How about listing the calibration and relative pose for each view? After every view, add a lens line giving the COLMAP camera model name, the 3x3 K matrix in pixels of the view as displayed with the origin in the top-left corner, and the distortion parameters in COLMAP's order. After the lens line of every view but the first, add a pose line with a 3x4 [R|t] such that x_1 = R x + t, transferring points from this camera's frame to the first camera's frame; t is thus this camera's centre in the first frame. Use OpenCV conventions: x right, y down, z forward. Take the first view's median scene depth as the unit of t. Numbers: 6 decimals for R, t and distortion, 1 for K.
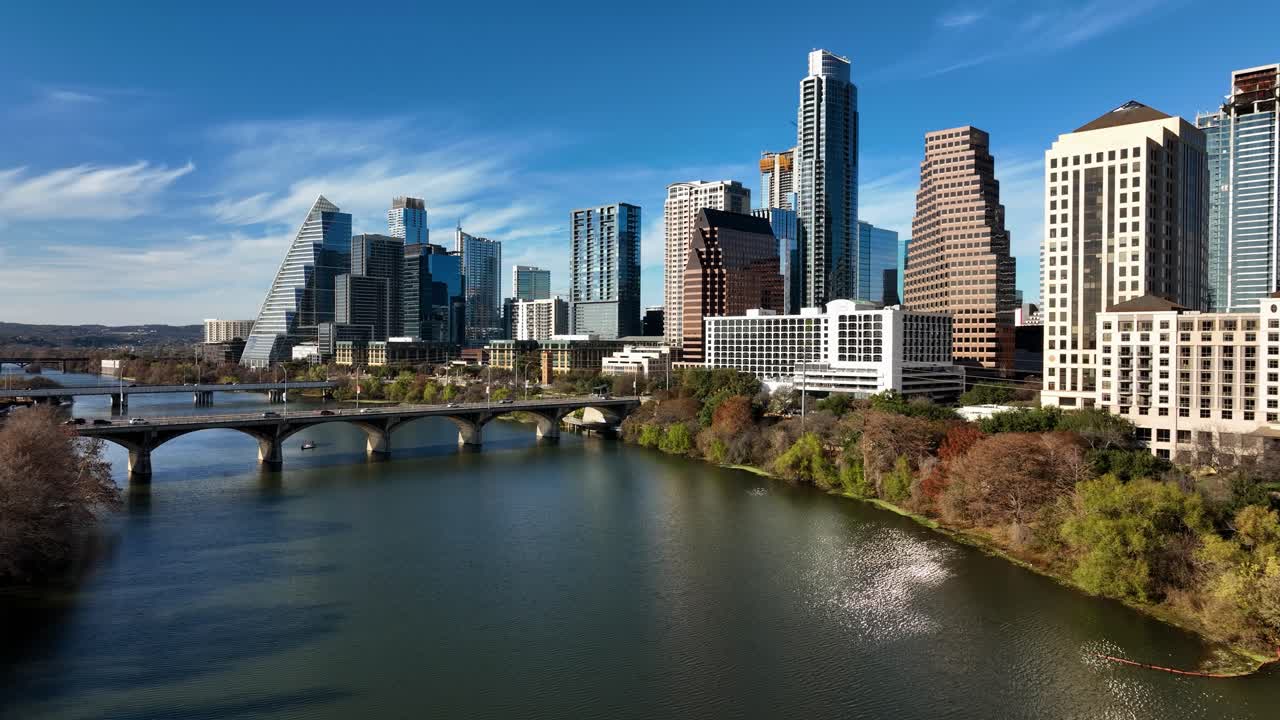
lens RADIAL K [[884.9, 0, 640.0], [0, 884.9, 360.0], [0, 0, 1]] dist [0.003495, 0.000209]
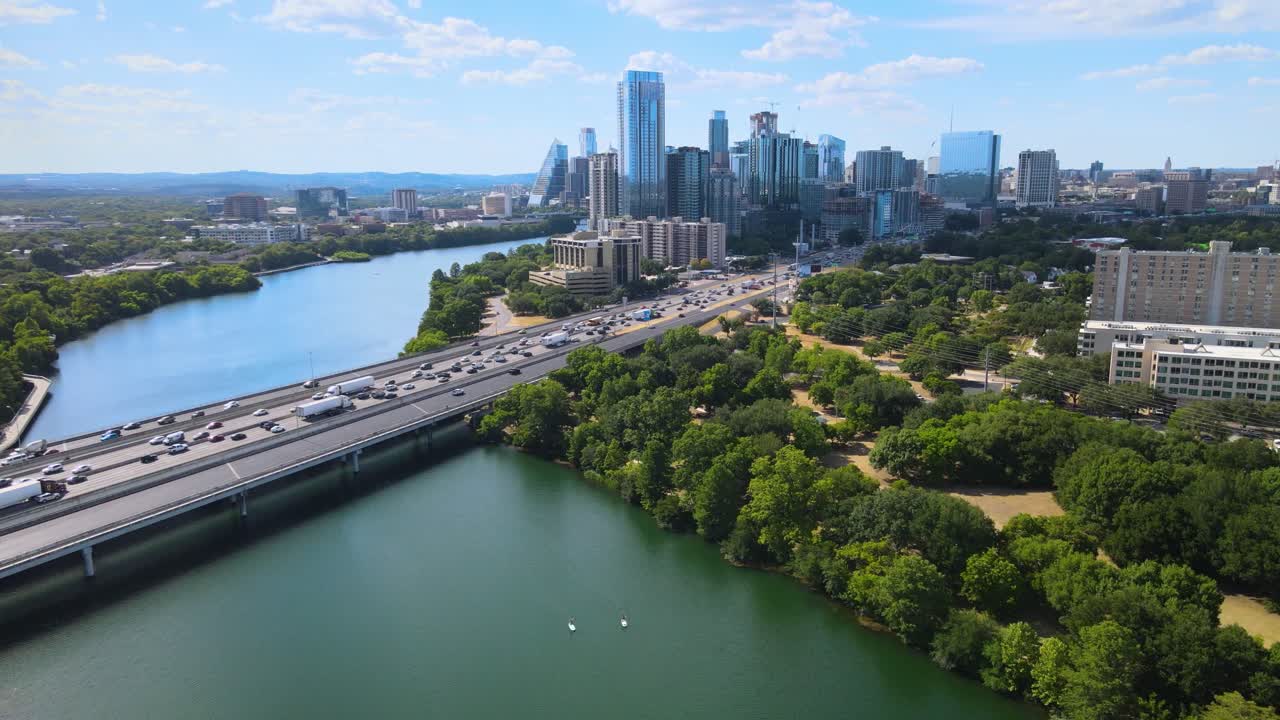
lens RADIAL K [[927.1, 0, 640.0], [0, 927.1, 360.0], [0, 0, 1]] dist [0.000486, 0.000359]
pose [[0.982730, 0.018279, -0.184142, 1.100005], [0.014631, 0.984319, 0.175792, -0.076682], [0.184468, -0.175451, 0.967052, -4.768145]]
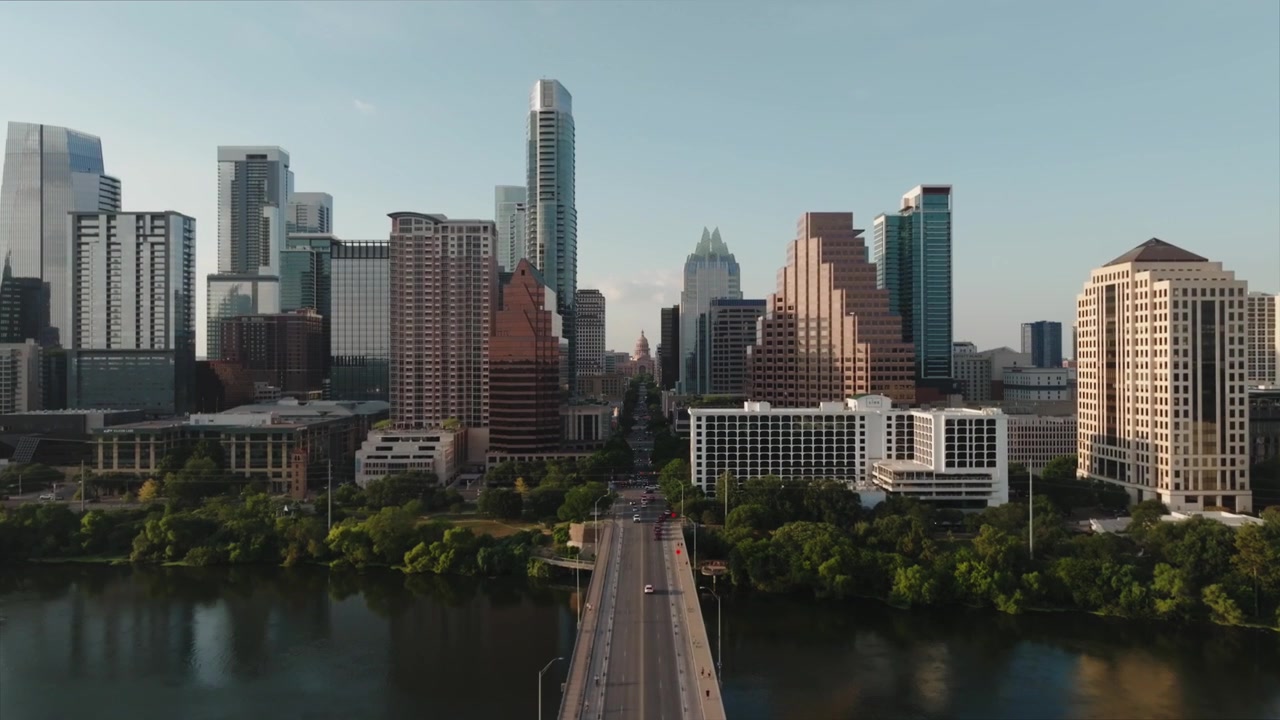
lens RADIAL K [[927.1, 0, 640.0], [0, 927.1, 360.0], [0, 0, 1]] dist [0.000486, 0.000359]
pose [[0.696086, -0.007079, 0.717924, -0.726562], [0.018457, 0.999797, -0.008037, -0.113634], [-0.717722, 0.018845, 0.696075, 0.548757]]
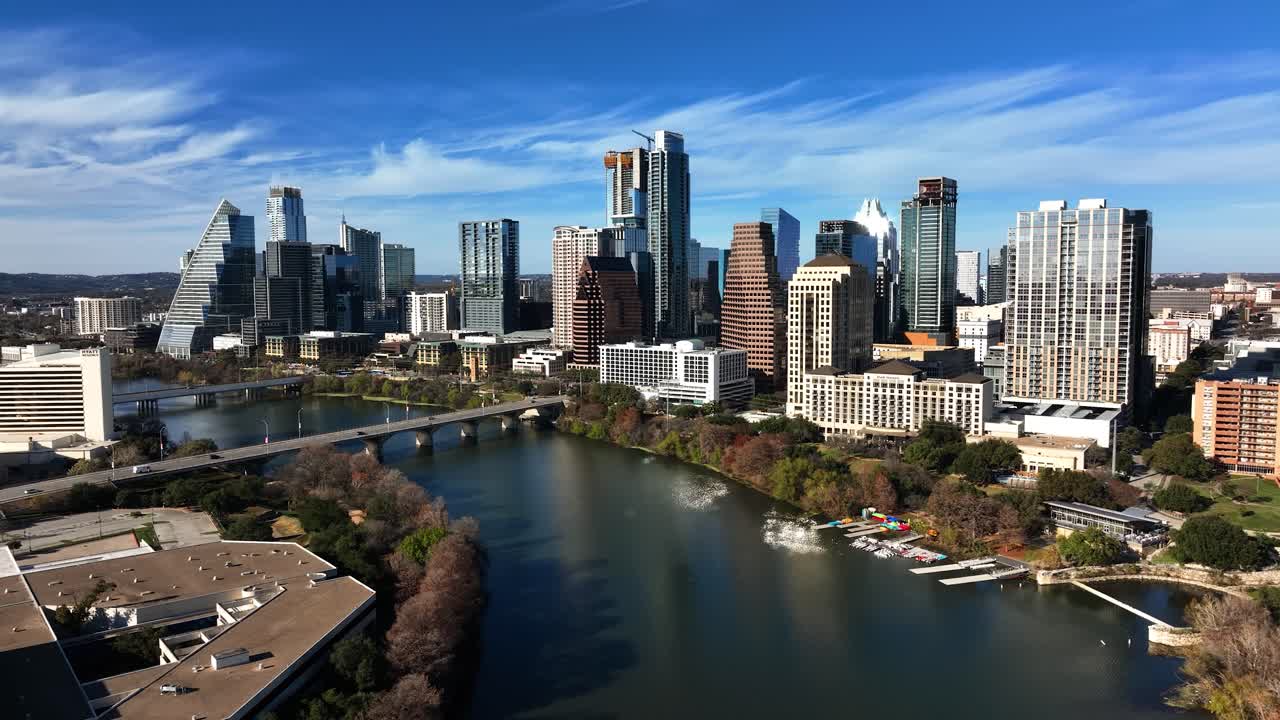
lens RADIAL K [[927.1, 0, 640.0], [0, 927.1, 360.0], [0, 0, 1]] dist [0.000486, 0.000359]
pose [[0.980940, -0.026646, 0.192474, -0.219058], [0.012876, 0.997289, 0.072446, -0.178794], [-0.193883, -0.068587, 0.978624, -0.794516]]
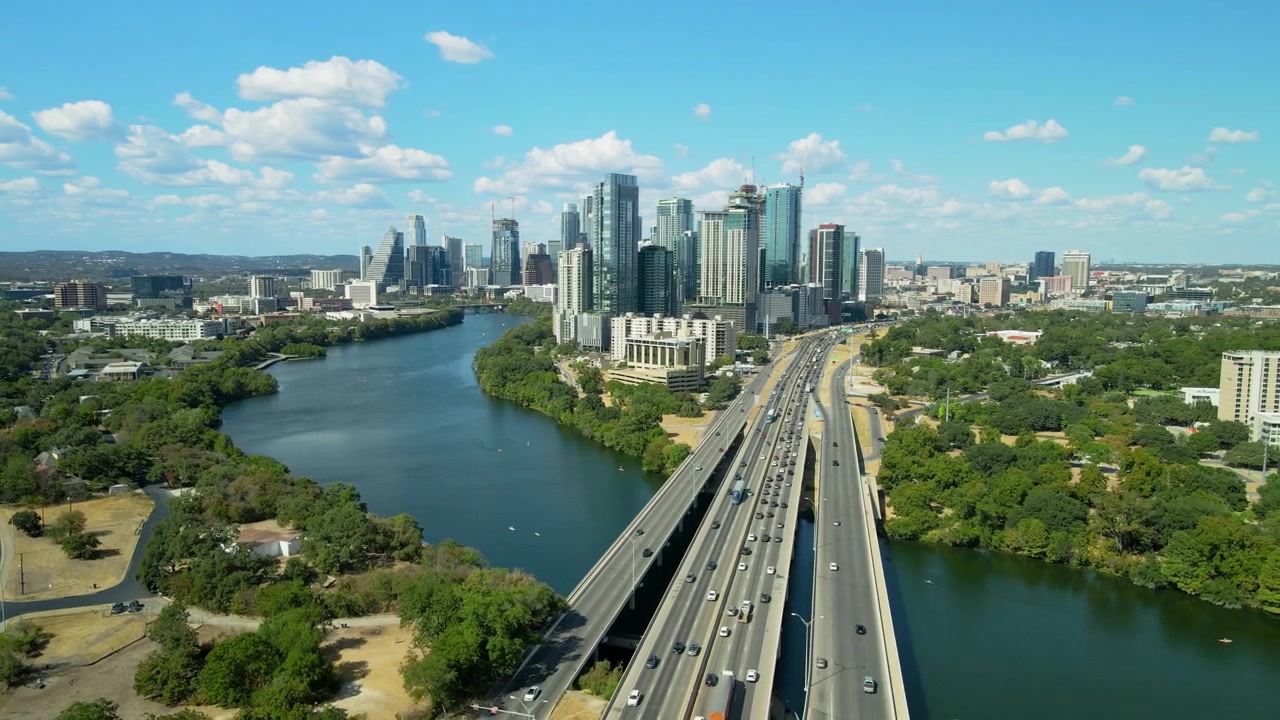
lens RADIAL K [[927.1, 0, 640.0], [0, 927.1, 360.0], [0, 0, 1]] dist [0.000486, 0.000359]
pose [[0.996695, -0.011273, 0.080449, 0.354323], [0.003966, 0.995896, 0.090415, -0.124770], [-0.081139, -0.089797, 0.992650, -4.875051]]
